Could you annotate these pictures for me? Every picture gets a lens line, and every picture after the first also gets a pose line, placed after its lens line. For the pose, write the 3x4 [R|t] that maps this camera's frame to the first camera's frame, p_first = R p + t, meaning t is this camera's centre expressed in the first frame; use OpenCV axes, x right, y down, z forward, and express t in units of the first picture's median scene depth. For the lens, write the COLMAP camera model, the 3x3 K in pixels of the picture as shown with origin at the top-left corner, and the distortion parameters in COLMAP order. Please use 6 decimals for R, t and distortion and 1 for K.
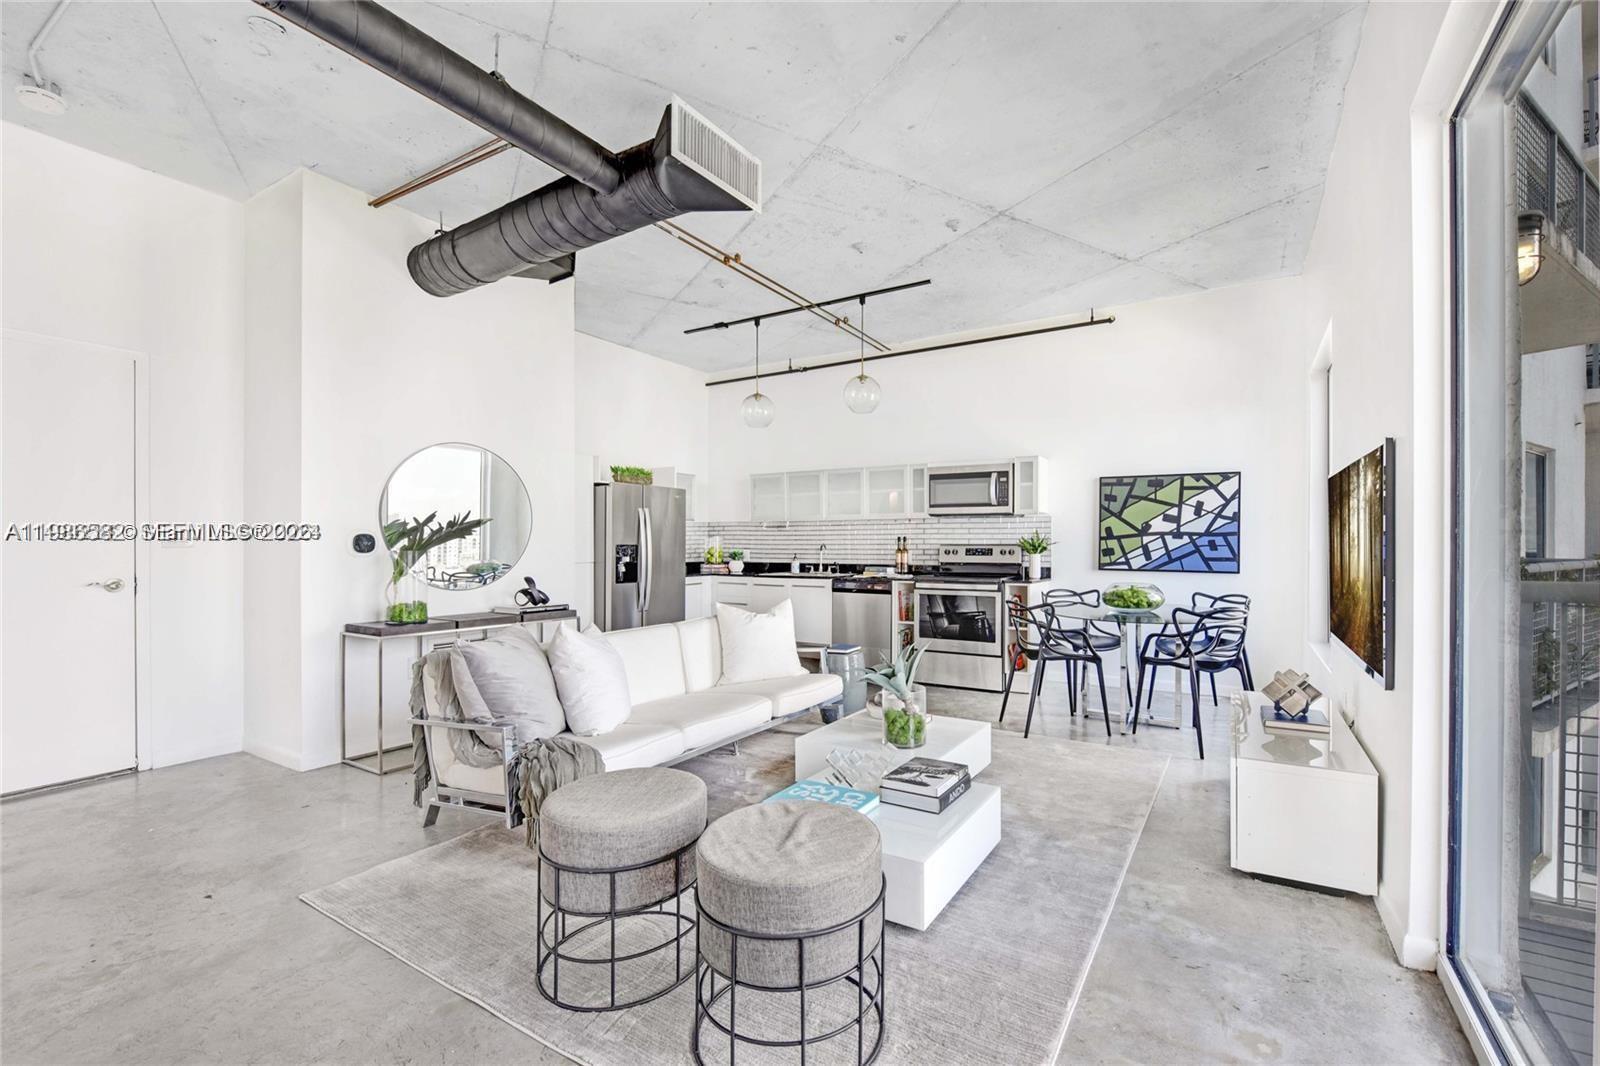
lens RADIAL K [[667.3, 0, 870.7], [0, 667.3, 542.7], [0, 0, 1]] dist [-0.000670, -0.000174]
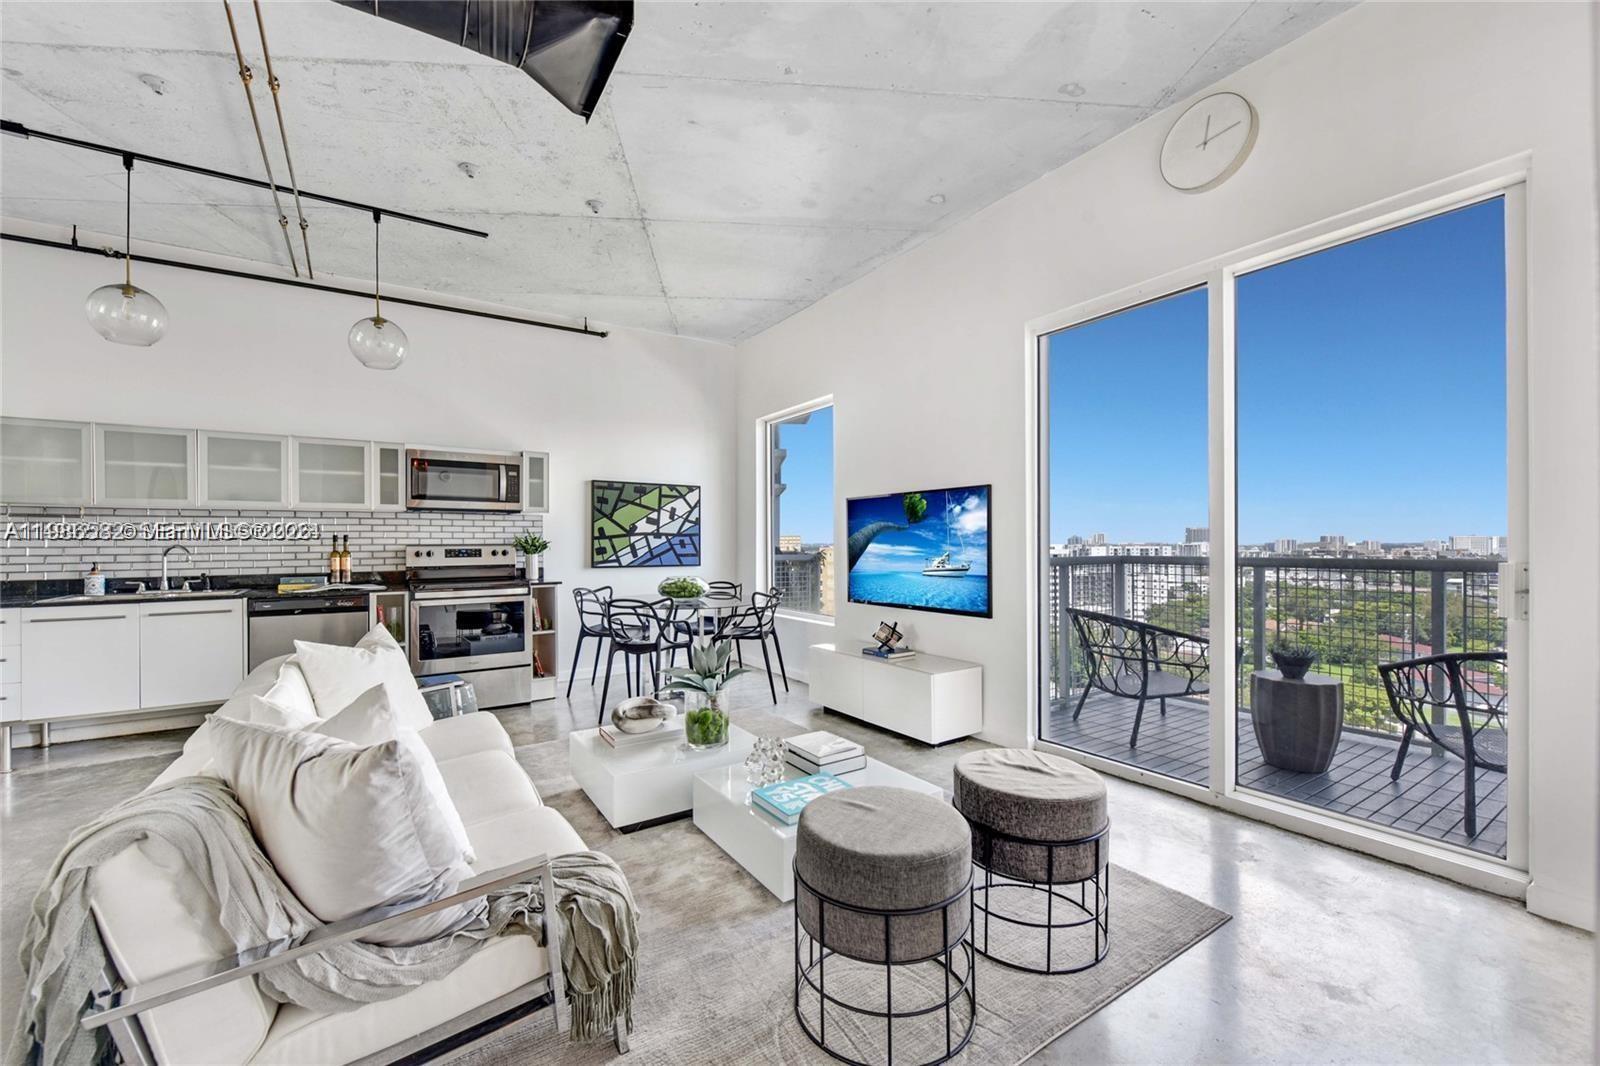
lens RADIAL K [[639.3, 0, 803.6], [0, 639.3, 542.2], [0, 0, 1]] dist [-0.002805, -0.002751]
pose [[0.459711, -0.002136, 0.888066, -0.410155], [0.004118, 0.999991, 0.000274, 0.001266], [-0.888059, 0.003531, 0.459716, 0.243464]]
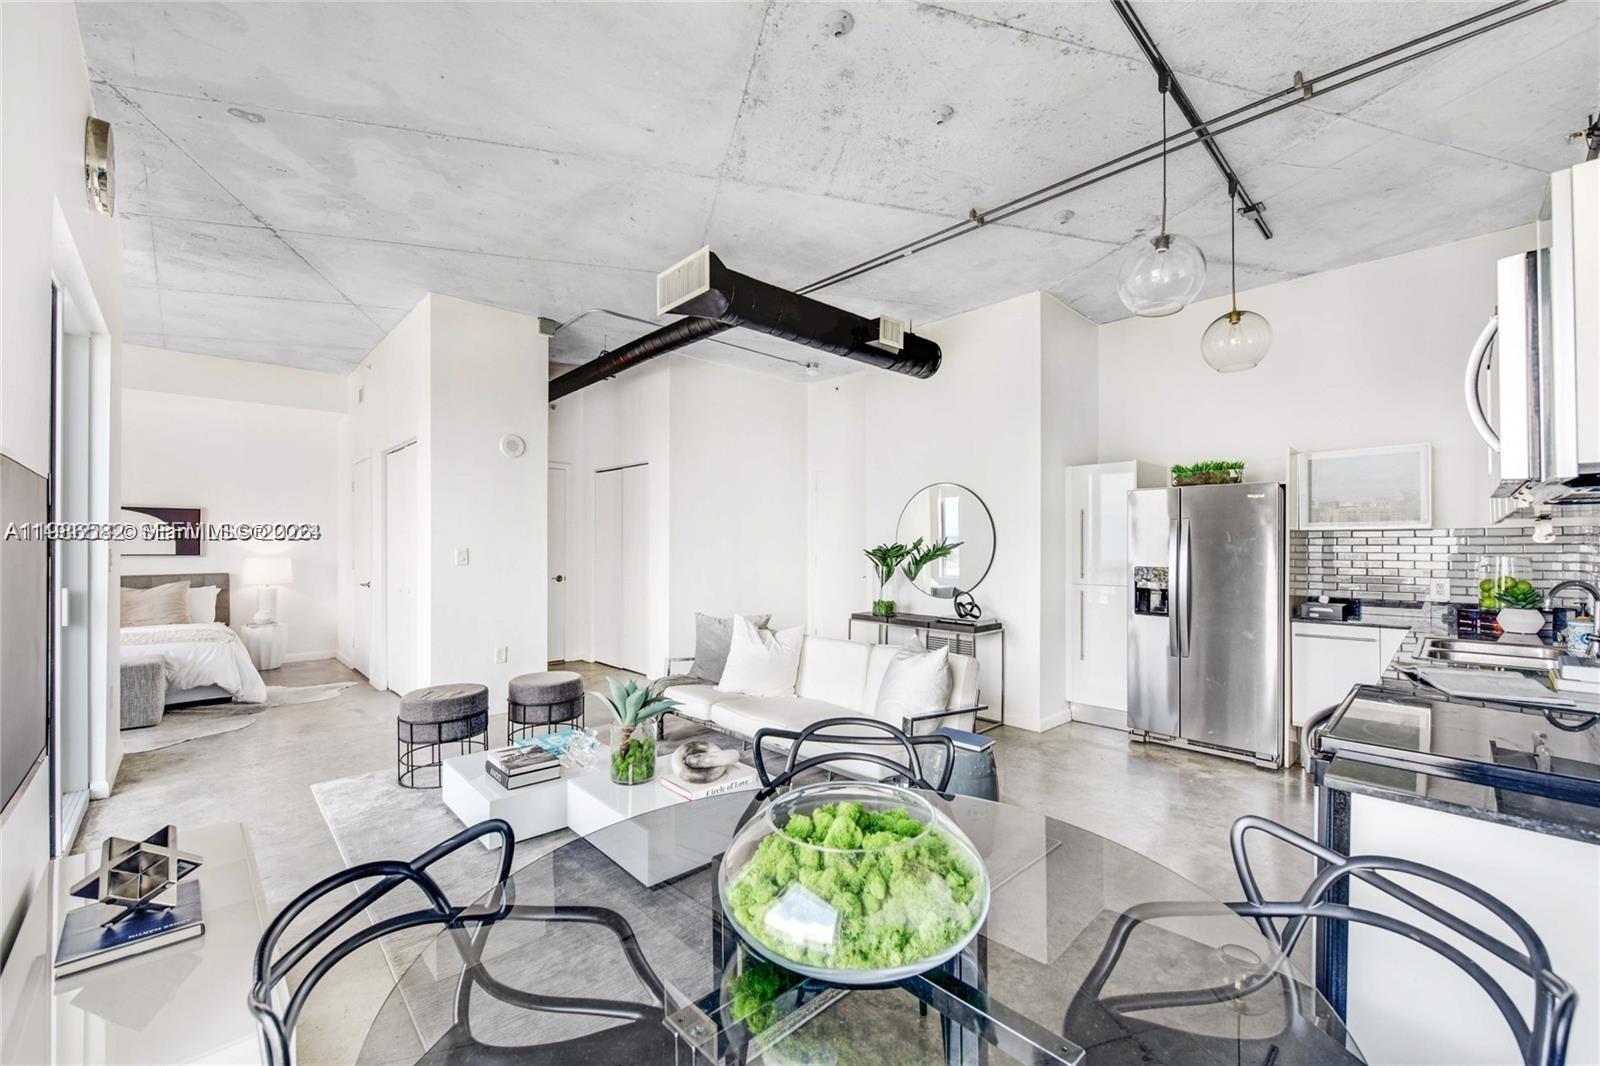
lens RADIAL K [[639.3, 0, 803.6], [0, 639.3, 542.2], [0, 0, 1]] dist [-0.002805, -0.002751]
pose [[-0.294013, -0.006451, -0.955780, 0.493253], [0.000288, 0.999977, -0.006838, -0.021801], [0.955801, -0.002286, -0.294005, 0.852791]]
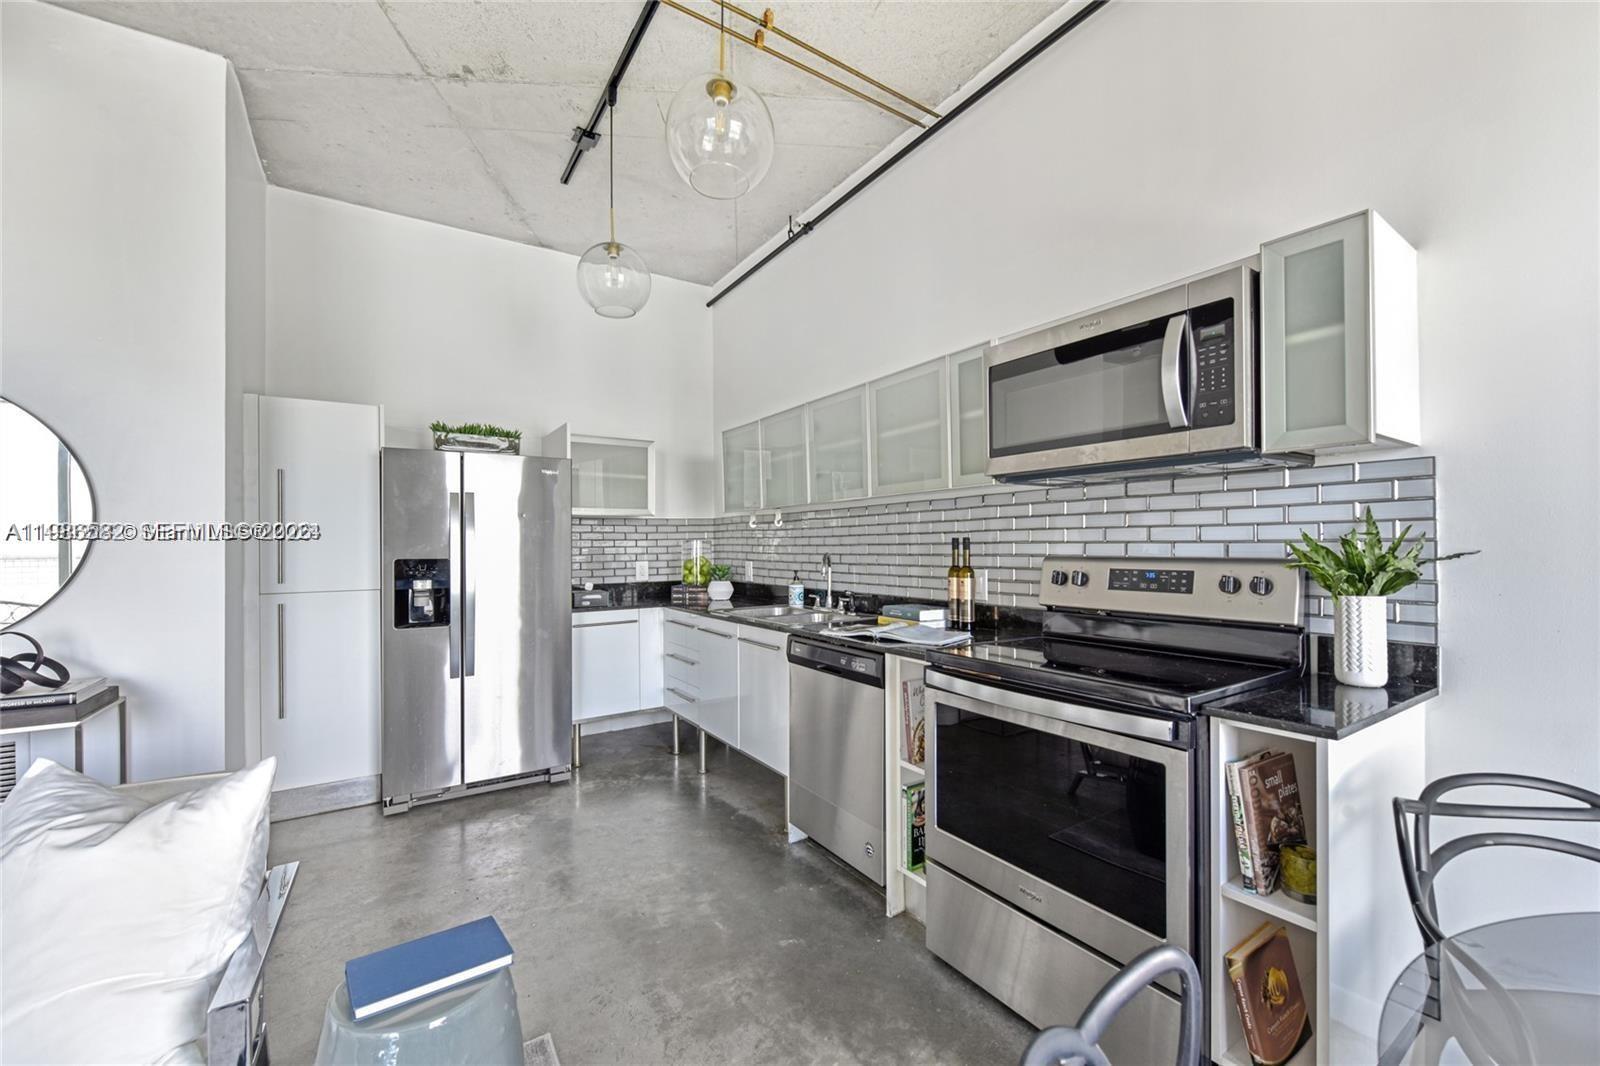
lens RADIAL K [[644.7, 0, 805.4], [0, 644.7, 542.3], [0, 0, 1]] dist [-0.005848, -0.000493]
pose [[0.883232, -0.008680, -0.468855, 0.176936], [0.008595, 0.999960, -0.002321, -0.006774], [0.468857, -0.001980, 0.883272, 0.693023]]
